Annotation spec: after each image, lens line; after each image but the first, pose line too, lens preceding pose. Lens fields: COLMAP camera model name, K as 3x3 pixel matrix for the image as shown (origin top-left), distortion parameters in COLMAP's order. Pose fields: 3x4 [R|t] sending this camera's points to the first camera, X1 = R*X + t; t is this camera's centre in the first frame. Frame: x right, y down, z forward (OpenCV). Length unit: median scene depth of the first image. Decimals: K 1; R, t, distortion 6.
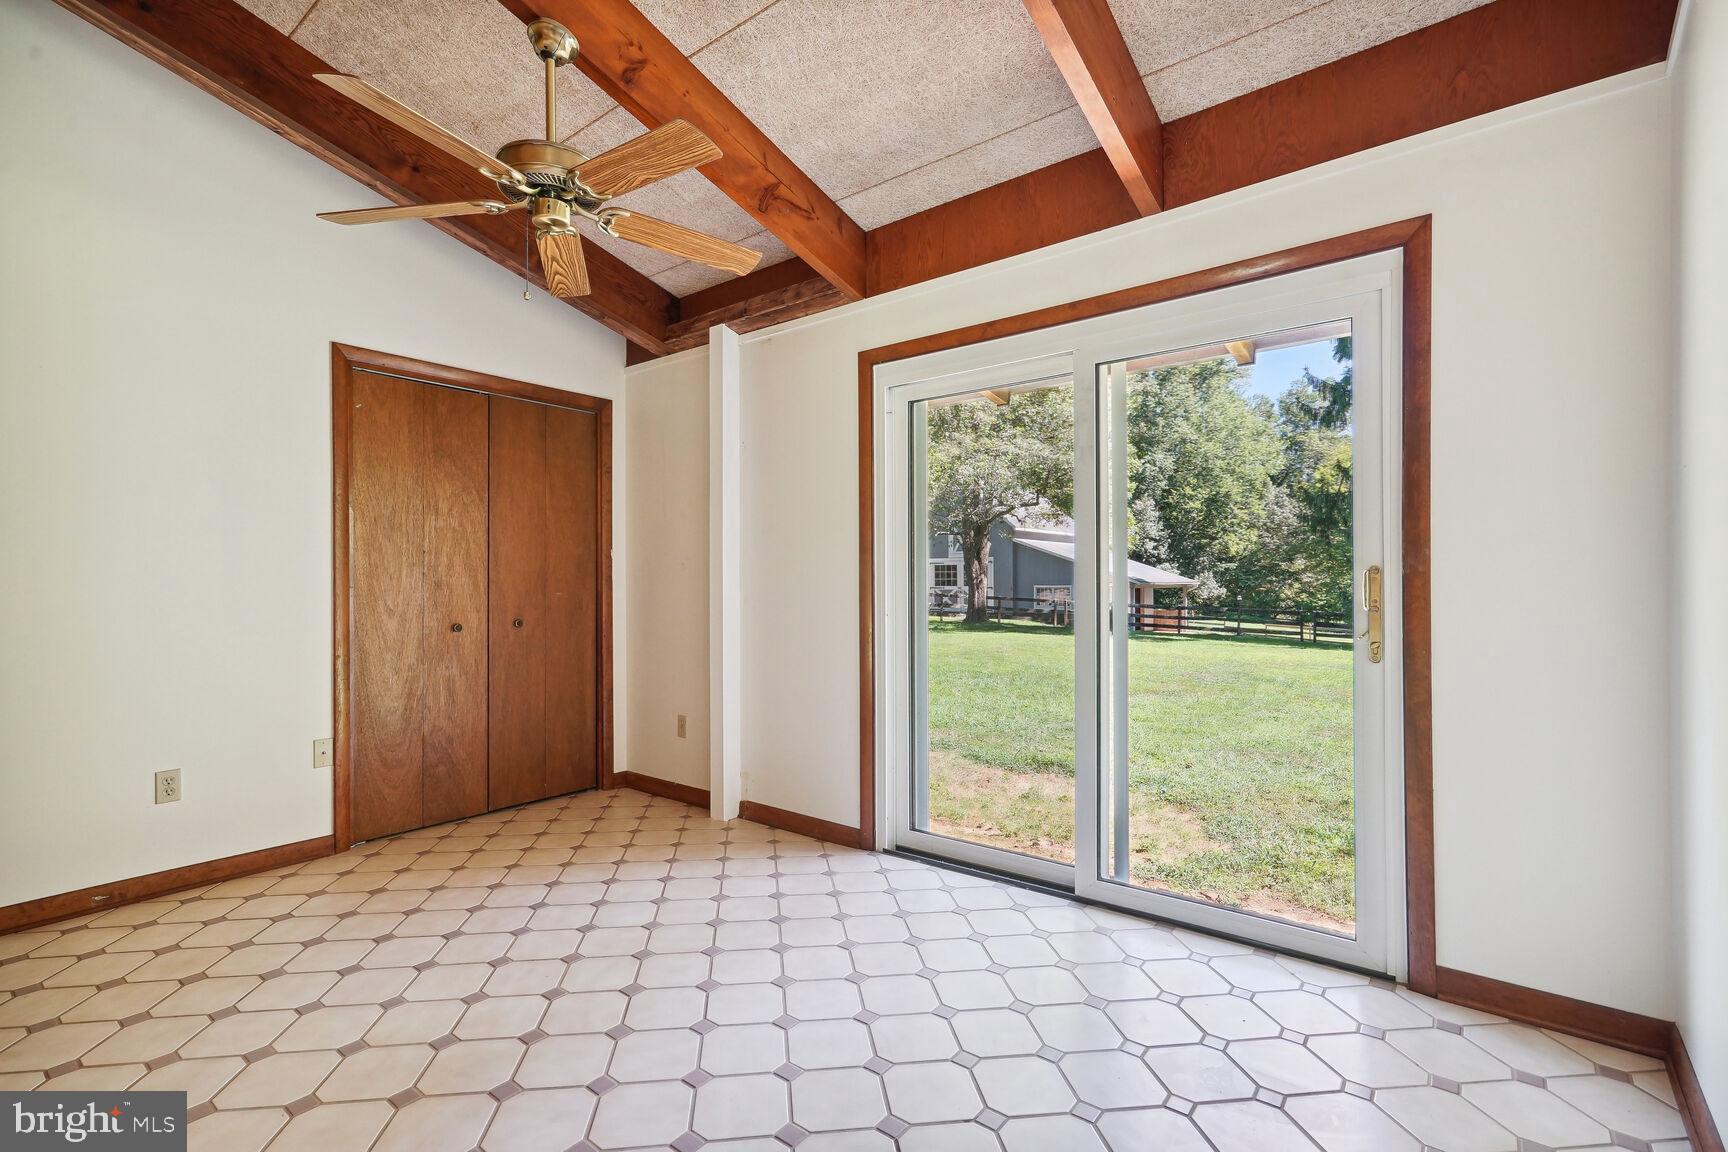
lens RADIAL K [[791.3, 0, 848.0], [0, 791.3, 569.4], [0, 0, 1]] dist [-0.003001, 0.009434]
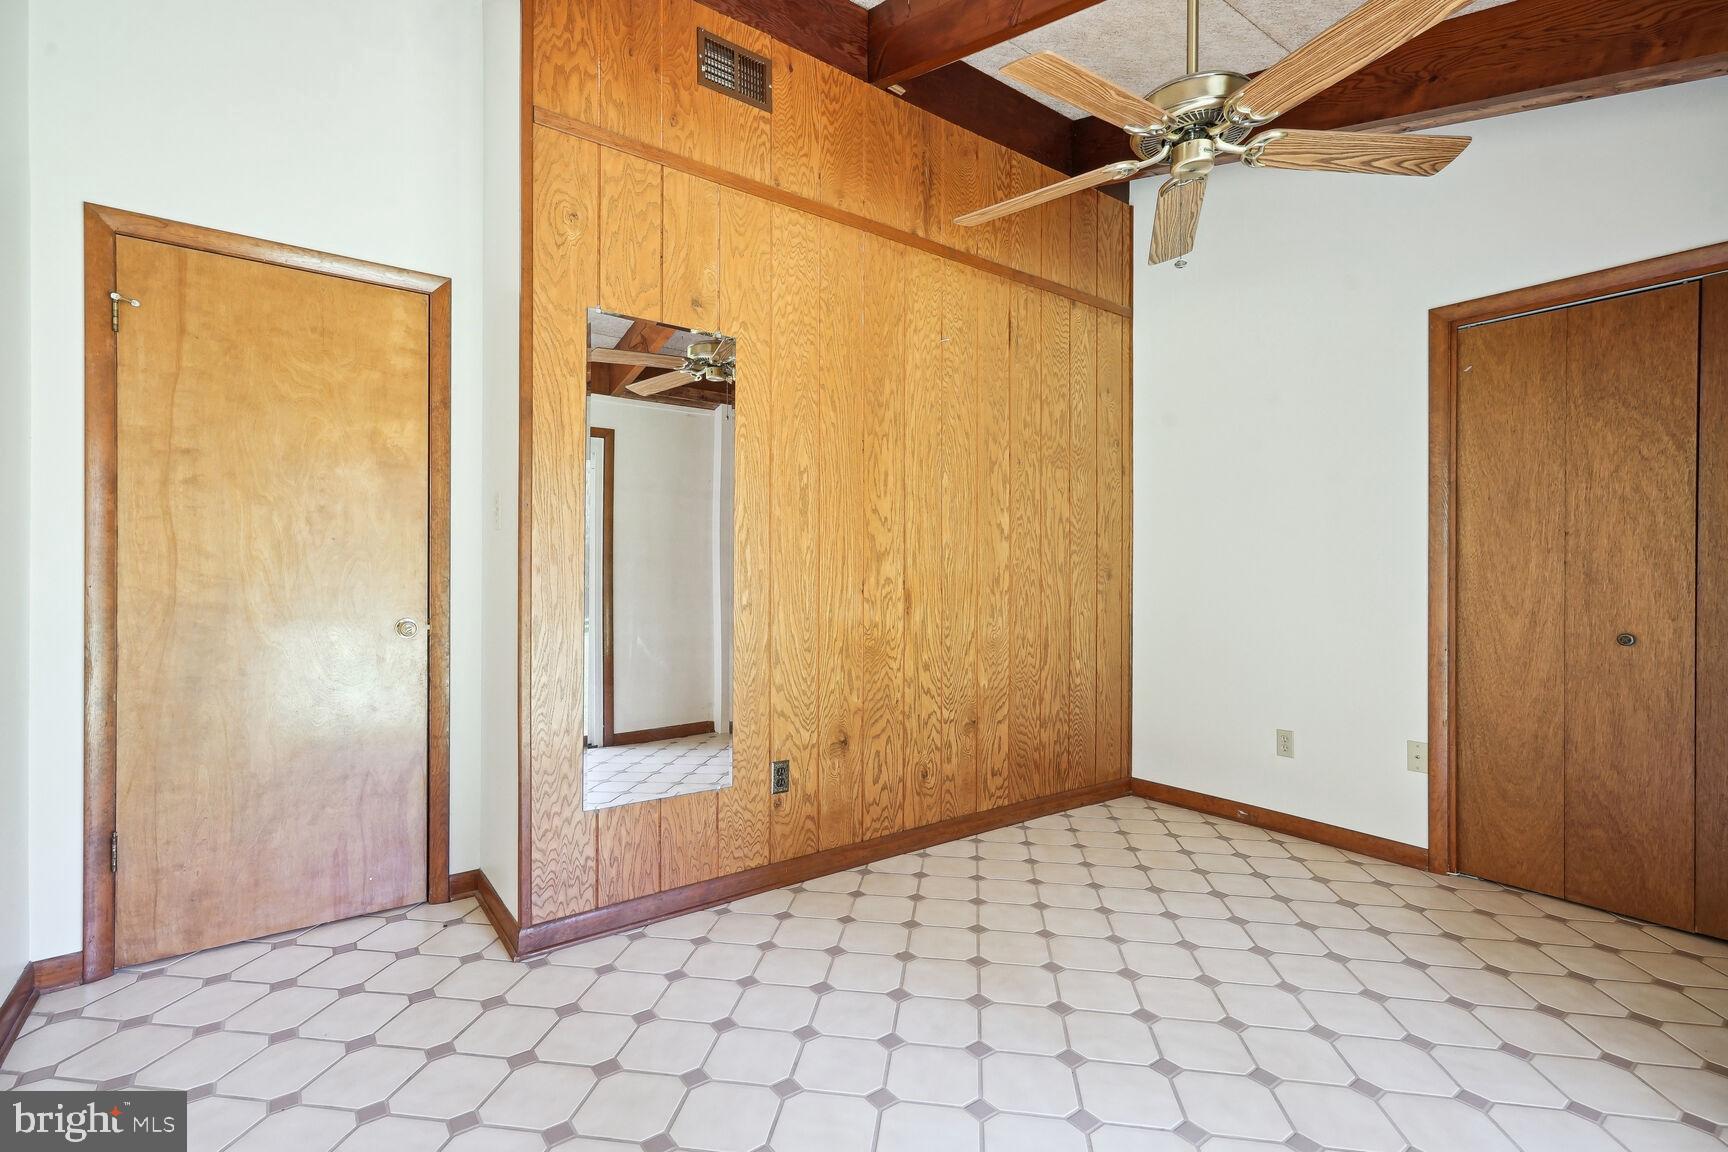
lens RADIAL K [[791.3, 0, 848.0], [0, 791.3, 569.4], [0, 0, 1]] dist [-0.003001, 0.009434]
pose [[-0.268044, 0.000332, -0.963407, 0.389765], [0.017553, 0.999836, -0.004540, 0.003584], [0.963247, -0.018127, -0.268006, 0.572943]]
